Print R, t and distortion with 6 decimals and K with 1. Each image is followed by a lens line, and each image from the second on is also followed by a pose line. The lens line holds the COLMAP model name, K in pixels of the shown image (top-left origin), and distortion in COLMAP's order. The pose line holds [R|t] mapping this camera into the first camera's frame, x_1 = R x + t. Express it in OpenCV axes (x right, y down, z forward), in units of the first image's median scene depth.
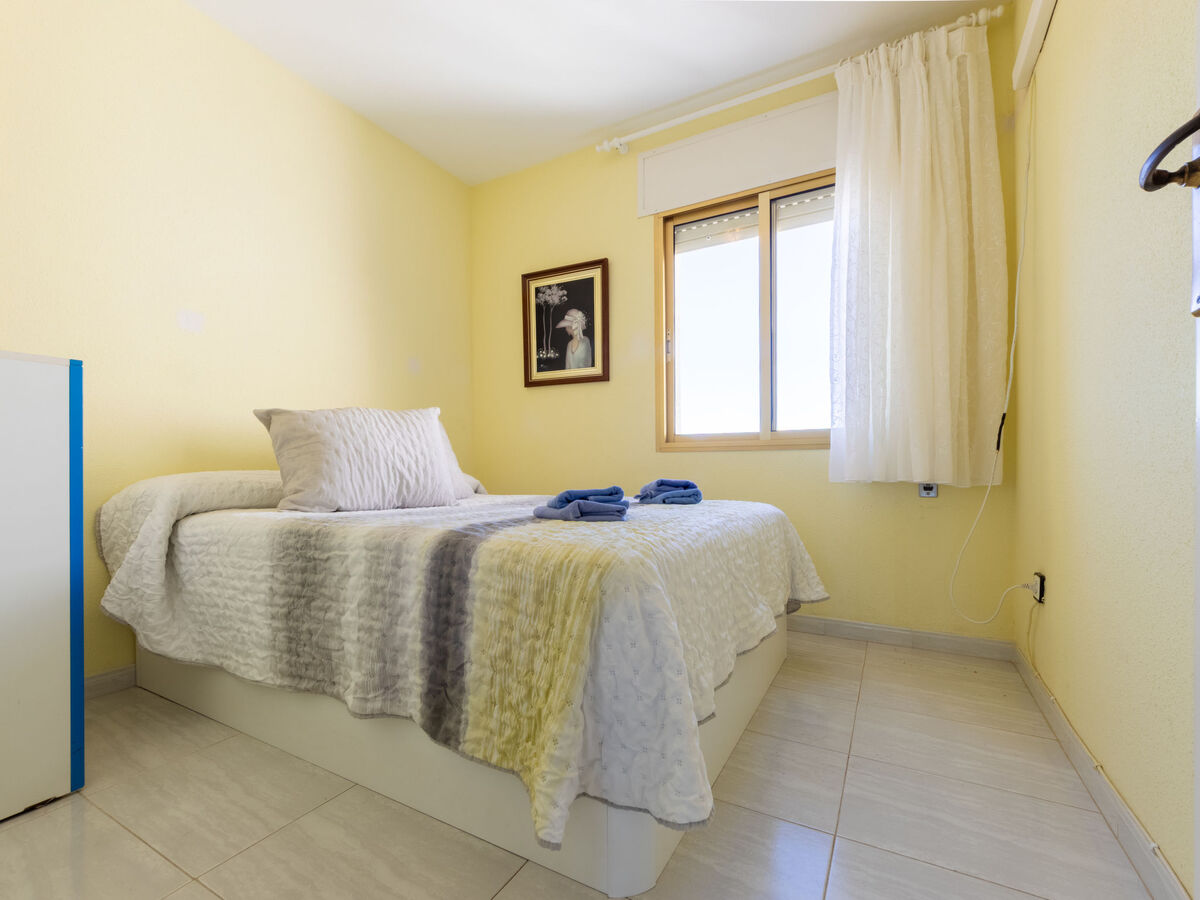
lens RADIAL K [[524.3, 0, 626.5], [0, 524.3, 466.0], [0, 0, 1]] dist [-0.001472, -0.000351]
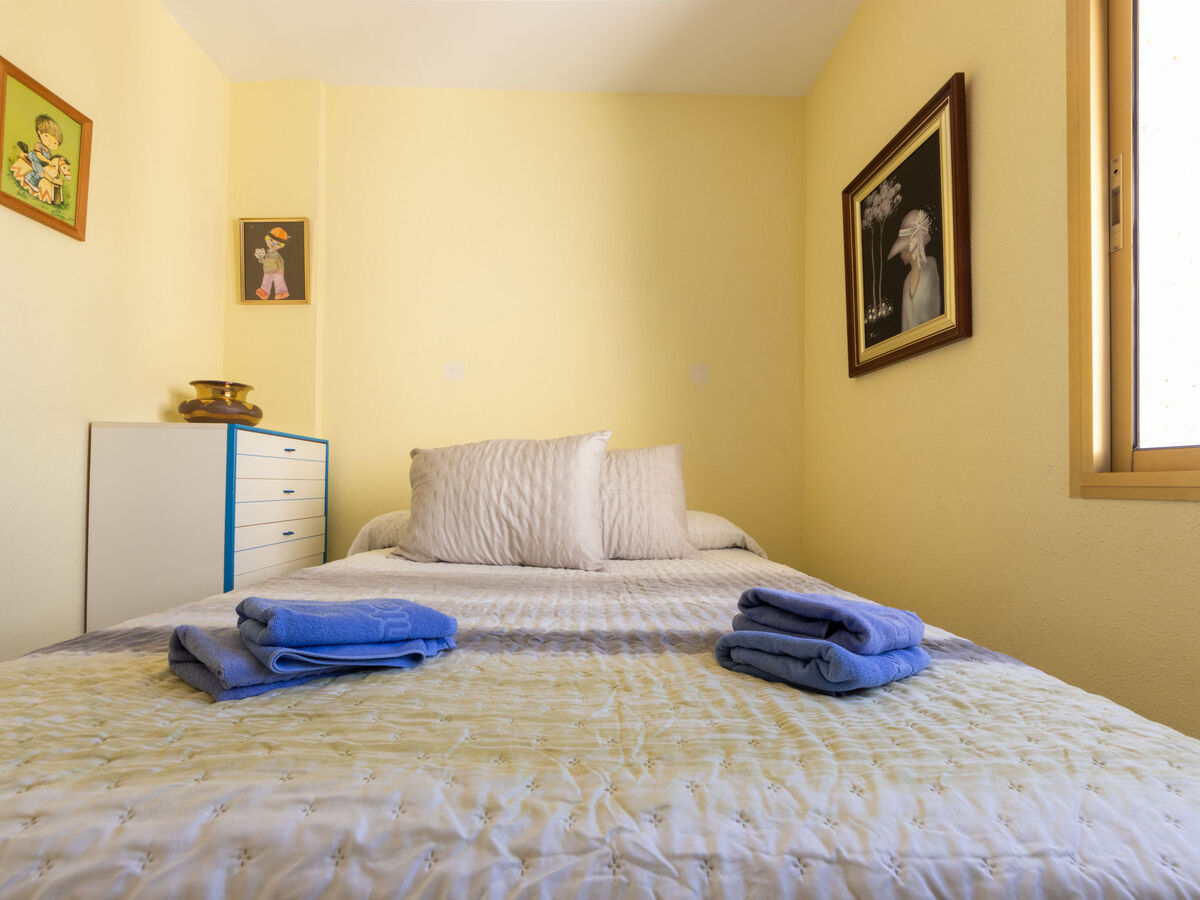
lens RADIAL K [[554.6, 0, 596.7], [0, 554.6, 473.2], [0, 0, 1]] dist [0.000483, -0.004503]
pose [[0.471483, -0.004336, -0.881864, 0.230901], [-0.015928, 0.999783, -0.013431, -0.031587], [0.881731, 0.020379, 0.471312, 0.478570]]
